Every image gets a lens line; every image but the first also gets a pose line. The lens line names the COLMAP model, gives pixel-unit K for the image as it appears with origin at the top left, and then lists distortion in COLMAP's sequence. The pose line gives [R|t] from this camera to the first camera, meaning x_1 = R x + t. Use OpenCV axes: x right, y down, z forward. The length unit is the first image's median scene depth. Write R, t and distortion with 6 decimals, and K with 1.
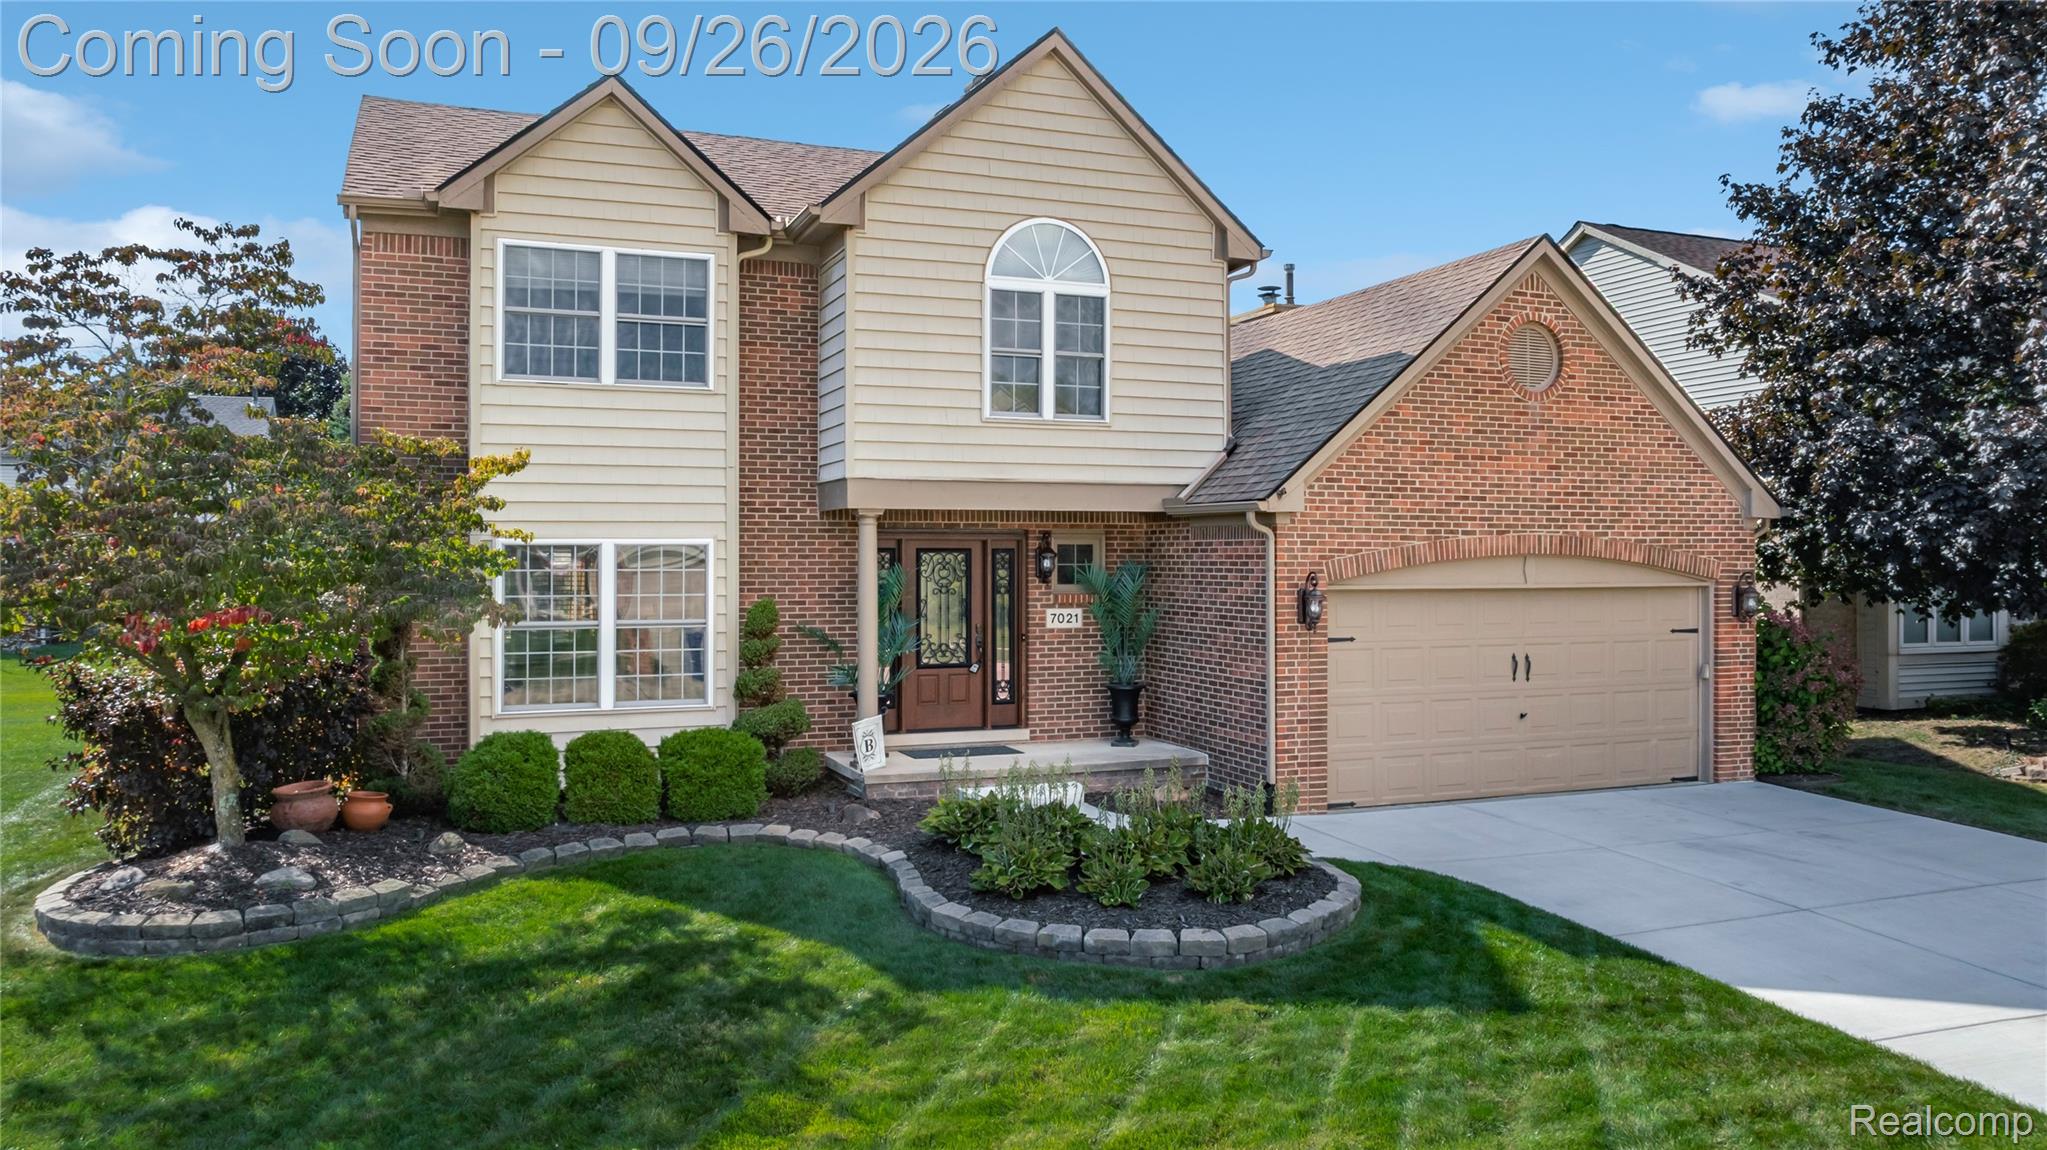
lens RADIAL K [[1463.6, 0, 1051.2], [0, 1463.6, 559.8], [0, 0, 1]] dist [-0.015428, -0.001367]
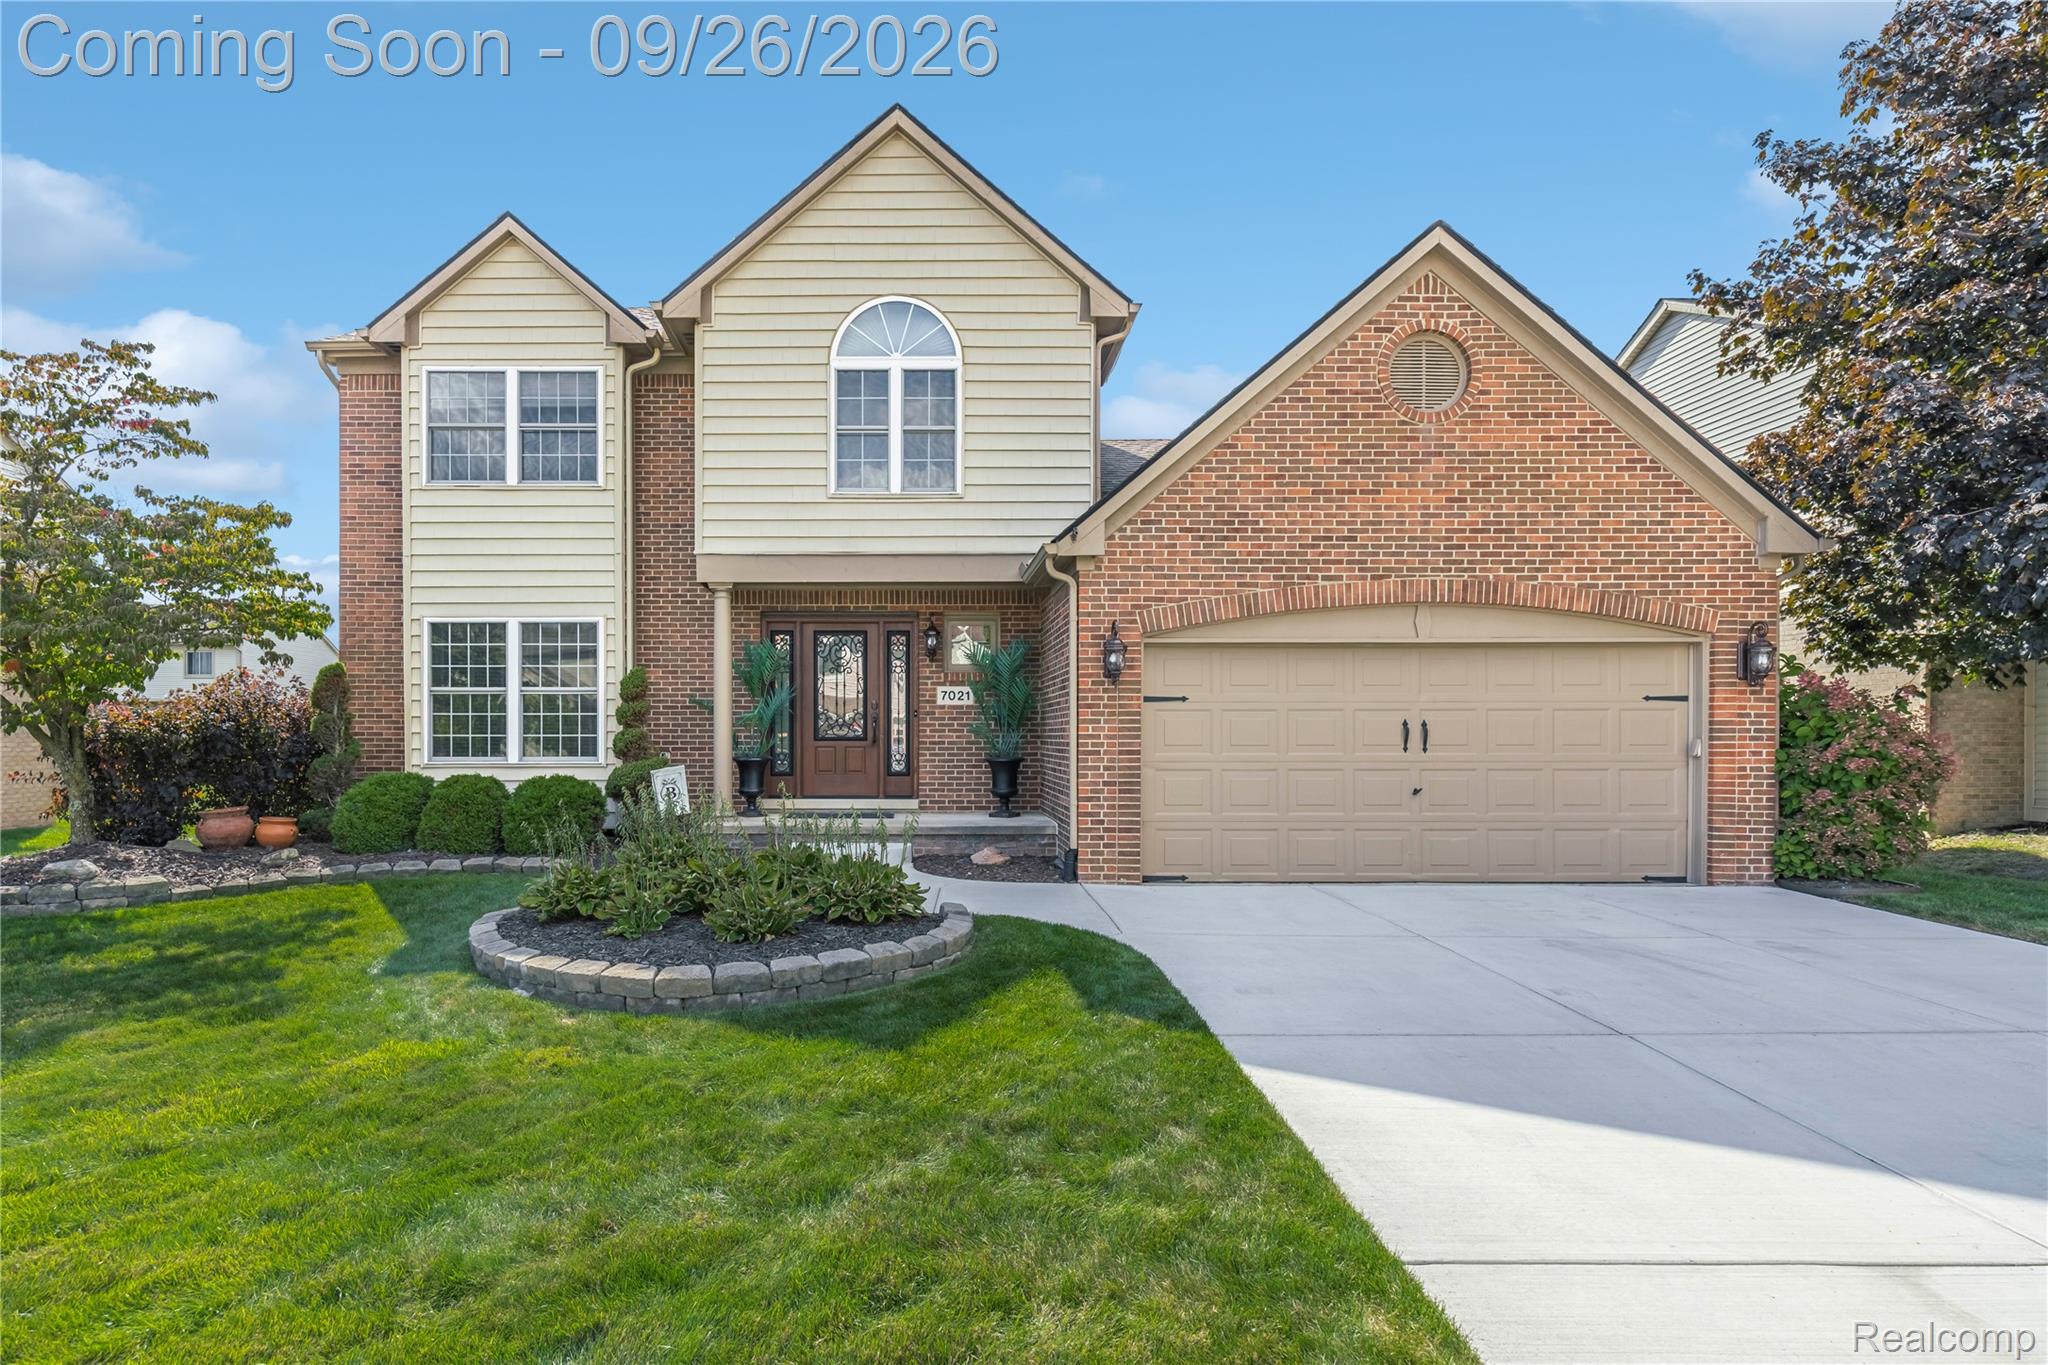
lens RADIAL K [[1054.7, 0, 910.1], [0, 1054.7, 752.9], [0, 0, 1]] dist [0.006079, -0.001190]
pose [[0.924259, 0.004742, -0.381736, 0.302958], [0.000549, 0.999905, 0.013750, 0.079926], [0.381766, -0.012918, 0.924169, 0.325847]]
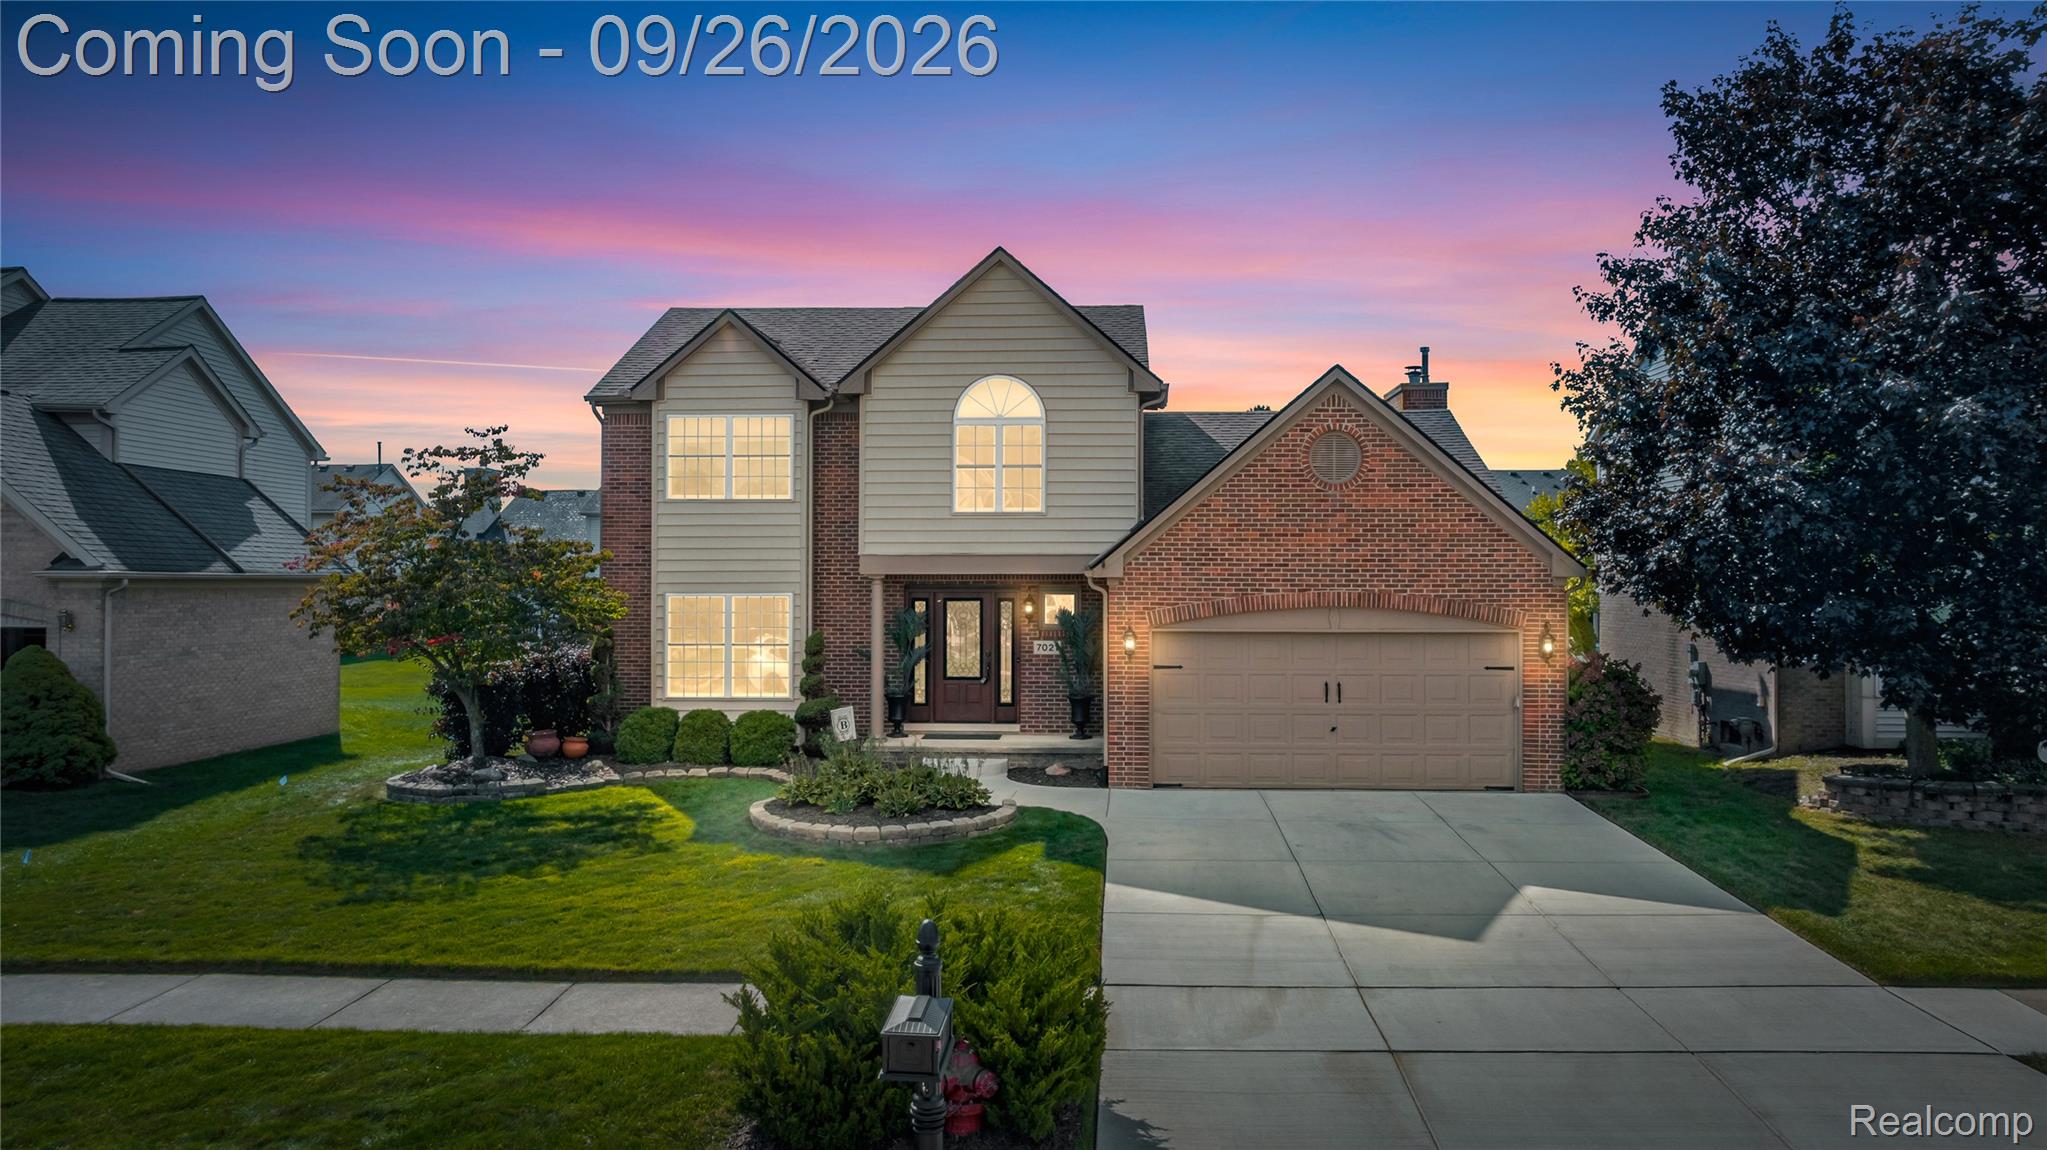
lens RADIAL K [[1463.6, 0, 1051.2], [0, 1463.6, 559.8], [0, 0, 1]] dist [-0.015428, -0.001367]
pose [[0.907136, -0.004282, -0.420816, 0.689324], [-0.001549, 0.999907, -0.013515, -0.029345], [0.420835, 0.012912, 0.907045, -0.323493]]
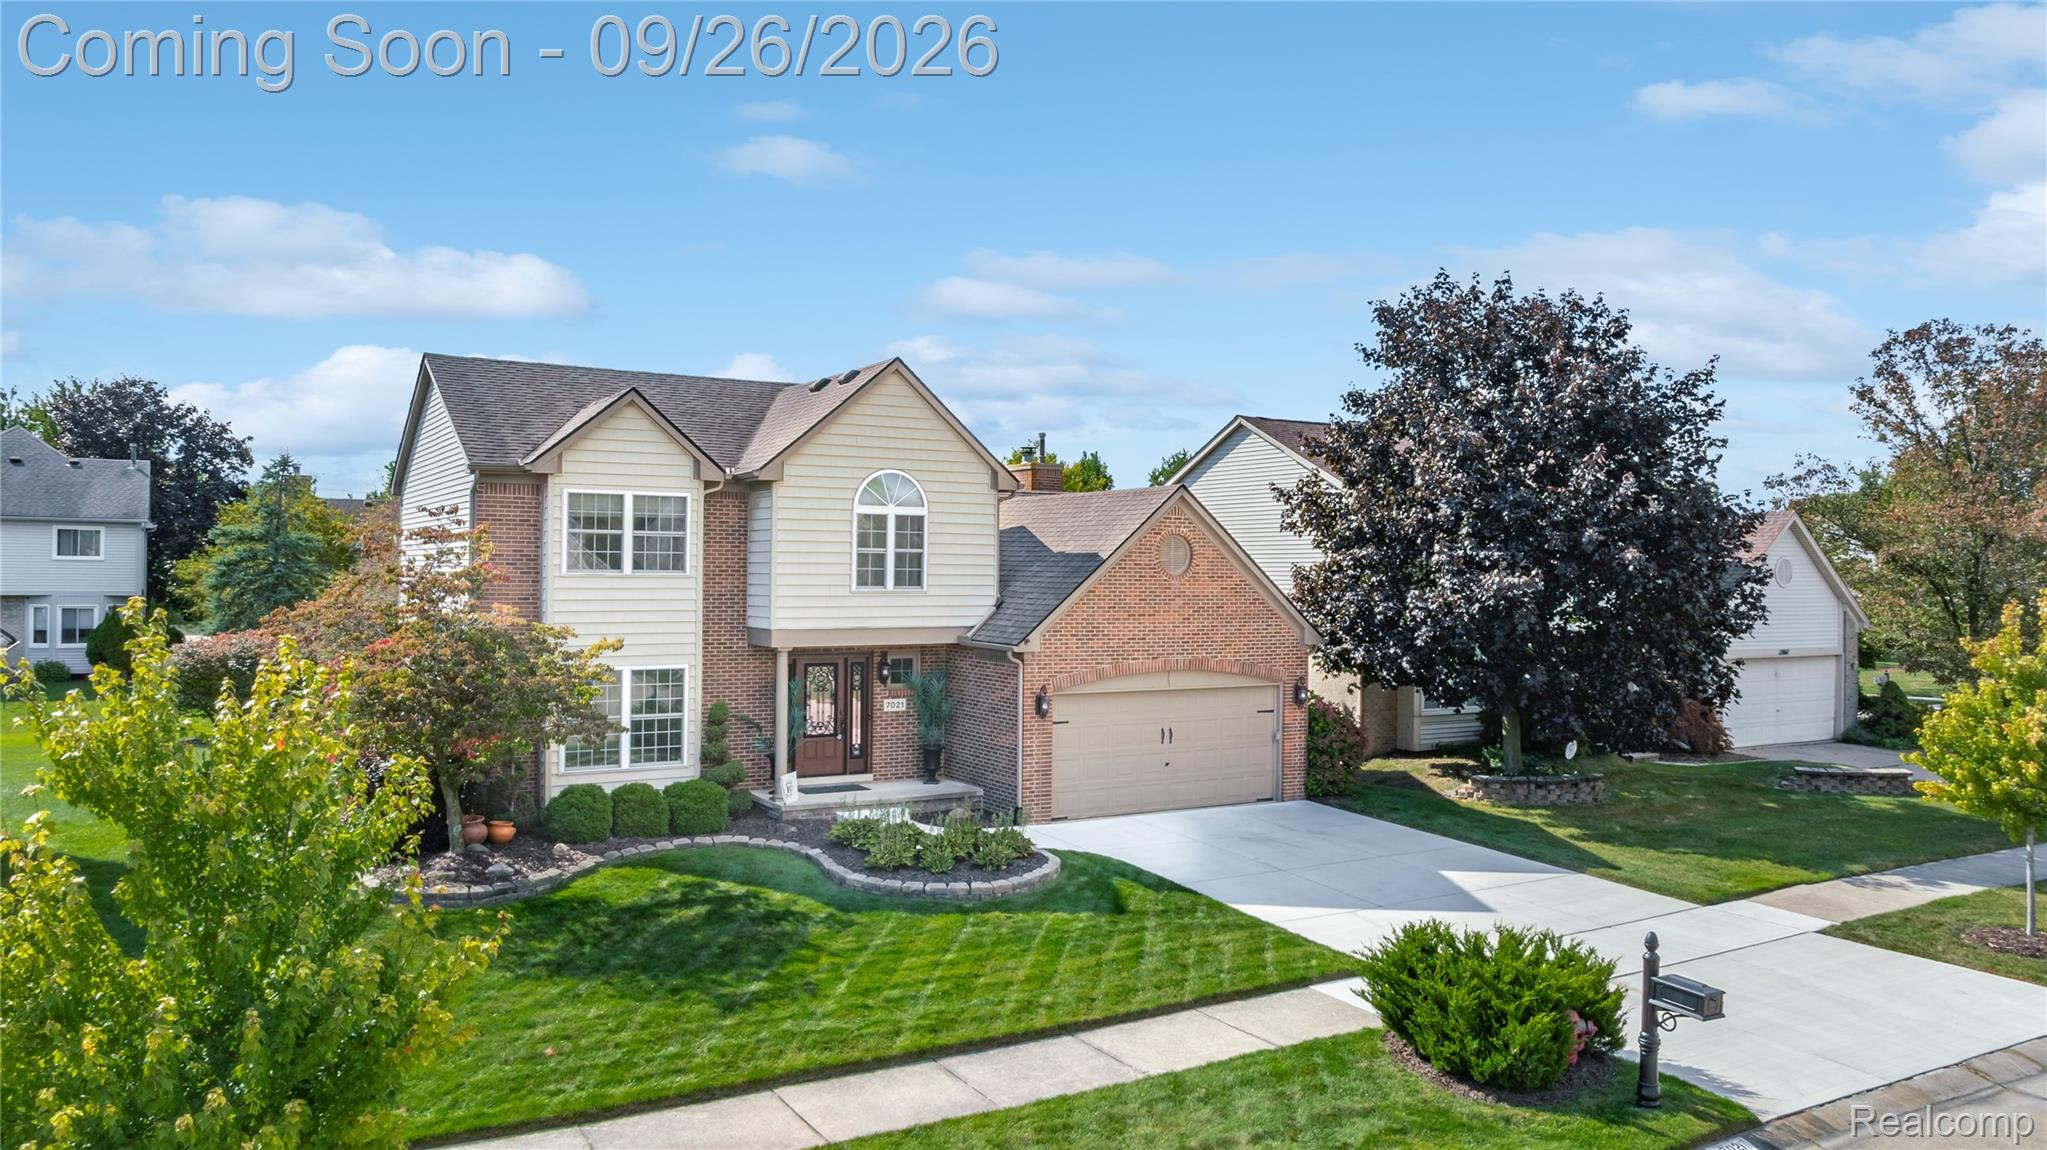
lens RADIAL K [[1443.1, 0, 1050.8], [0, 1443.1, 580.9], [0, 0, 1]] dist [-0.000232, -0.000466]
pose [[0.987584, 0.010244, 0.156760, -0.081600], [-0.011637, 0.999900, 0.007973, -0.126170], [-0.156663, -0.009698, 0.987604, -0.677160]]
